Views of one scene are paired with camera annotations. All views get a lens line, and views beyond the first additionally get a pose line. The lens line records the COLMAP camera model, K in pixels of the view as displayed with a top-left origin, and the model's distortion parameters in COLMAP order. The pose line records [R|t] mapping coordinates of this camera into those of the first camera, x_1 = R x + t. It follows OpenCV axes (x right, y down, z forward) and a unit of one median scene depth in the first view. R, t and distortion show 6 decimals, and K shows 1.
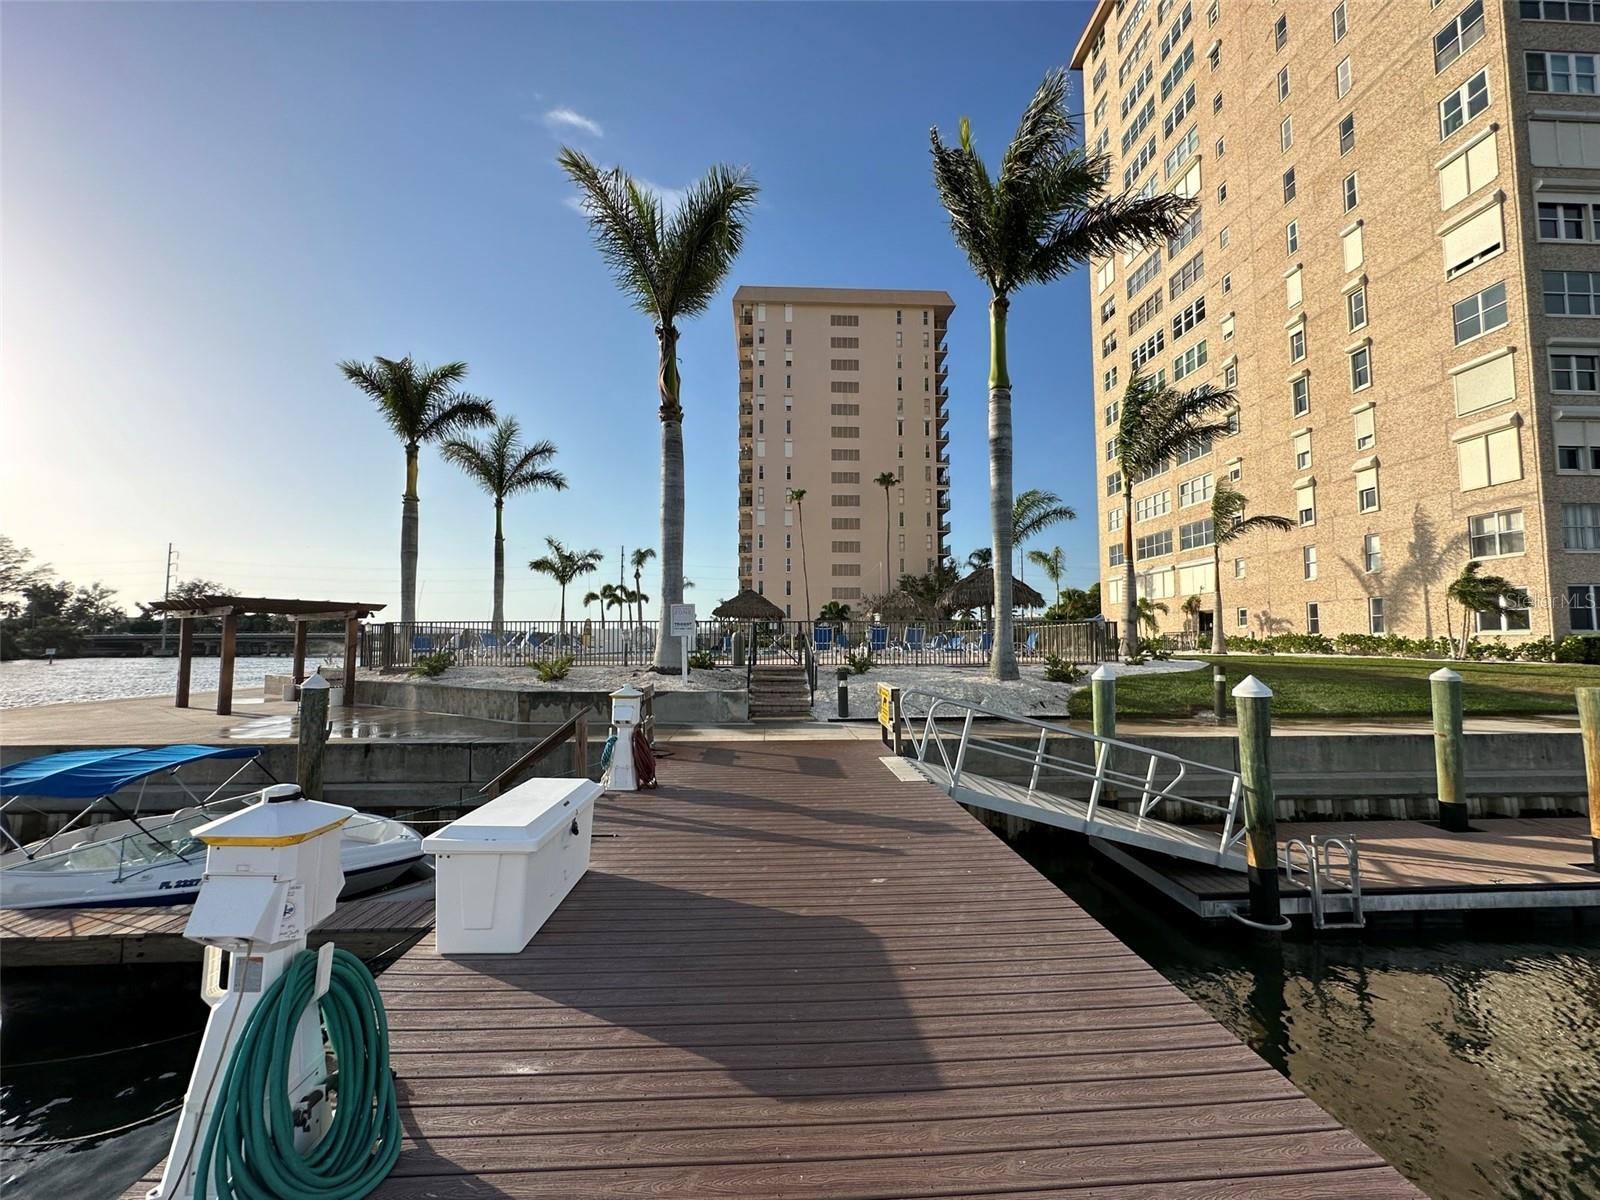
lens RADIAL K [[636.5, 0, 800.0], [0, 636.5, 600.0], [0, 0, 1]] dist [-0.001527, -0.000048]
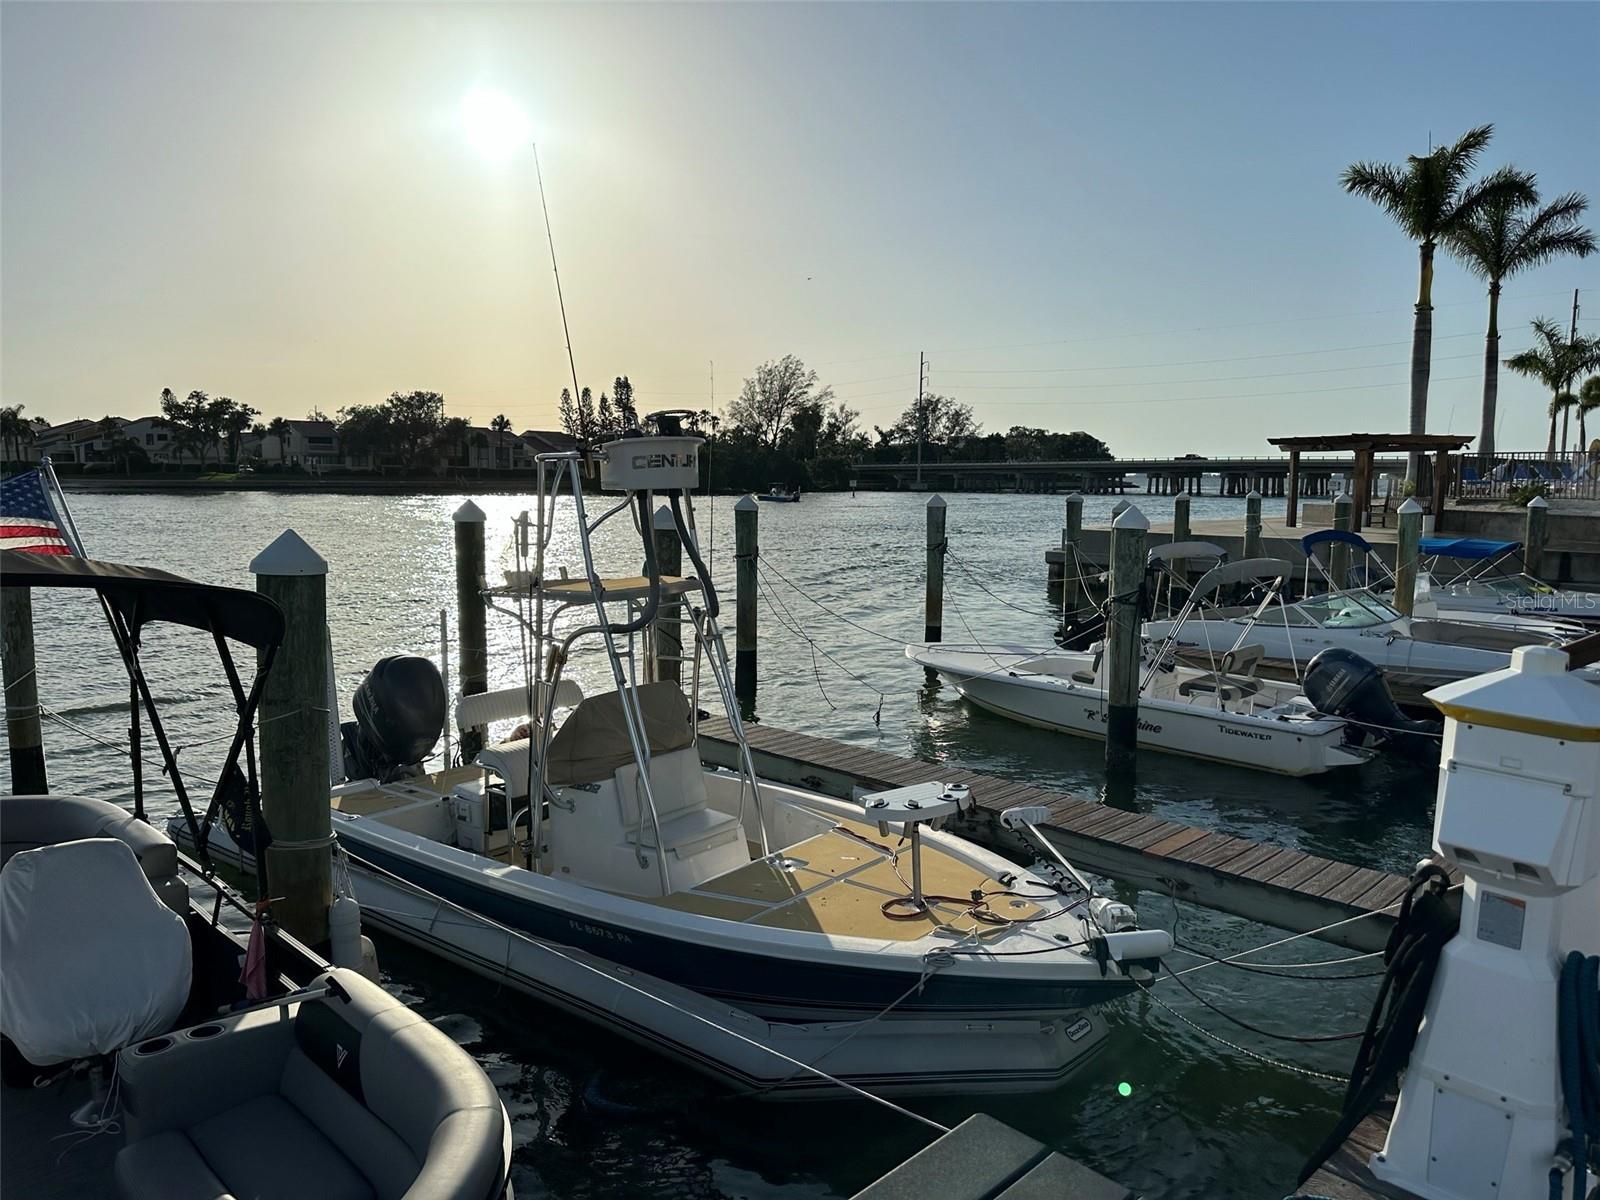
lens RADIAL K [[1125.5, 0, 800.0], [0, 1125.5, 600.0], [0, 0, 1]] dist [0.002708, 0.001781]
pose [[0.672129, 0.083297, -0.735734, -0.009924], [0.048217, 0.986619, 0.155750, -0.030995], [0.738863, -0.140159, 0.659118, -0.479858]]
